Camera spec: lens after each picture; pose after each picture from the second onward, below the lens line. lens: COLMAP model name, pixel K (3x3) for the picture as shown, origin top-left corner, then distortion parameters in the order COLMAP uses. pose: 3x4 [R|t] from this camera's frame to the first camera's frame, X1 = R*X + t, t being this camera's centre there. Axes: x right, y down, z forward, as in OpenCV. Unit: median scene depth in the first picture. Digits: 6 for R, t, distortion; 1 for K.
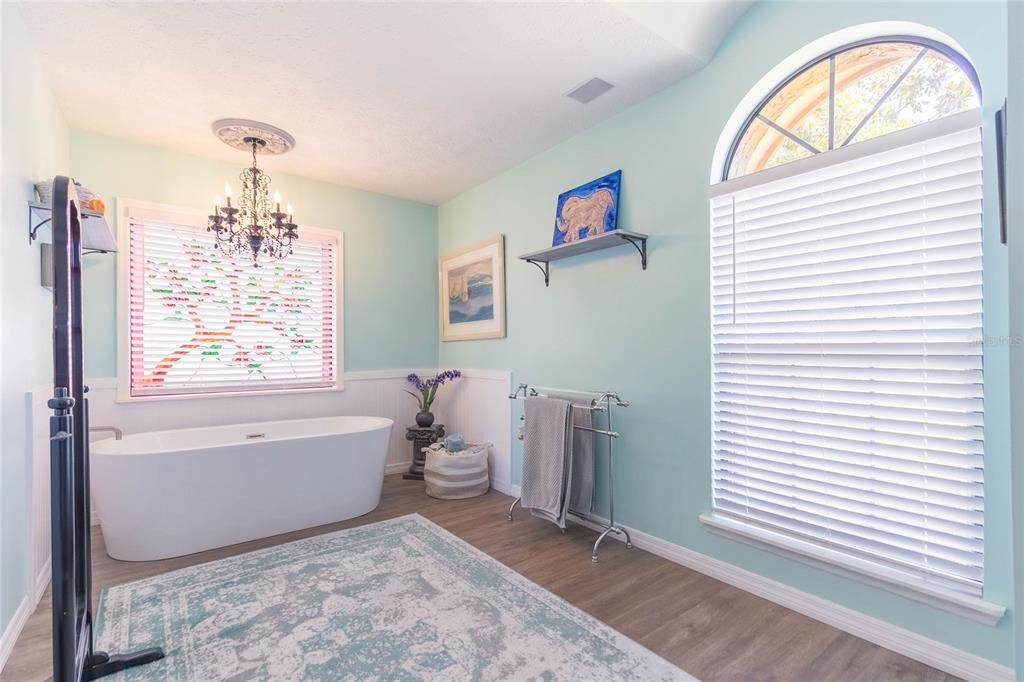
lens RADIAL K [[466.1, 0, 505.1], [0, 466.1, 347.7], [0, 0, 1]] dist [-0.003440, 0.001928]
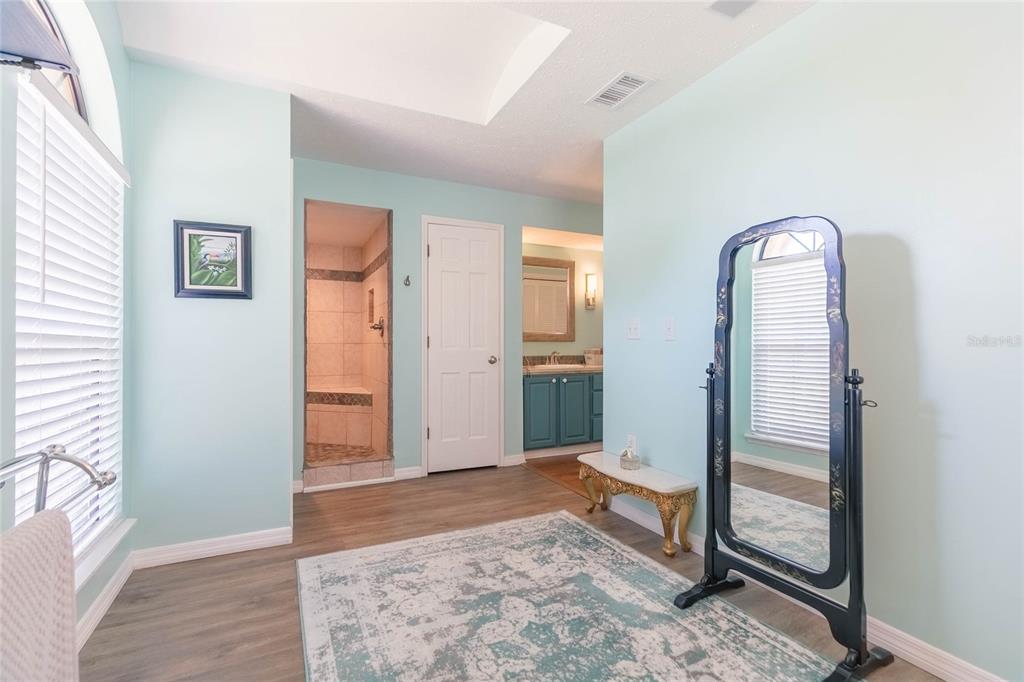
lens RADIAL K [[466.1, 0, 511.4], [0, 466.1, 342.8], [0, 0, 1]] dist [-0.003440, 0.001928]
pose [[-0.983816, 0.002449, 0.179164, -0.333751], [0.001550, 0.999986, -0.005153, 0.014886], [-0.179174, -0.004792, -0.983806, 1.961673]]
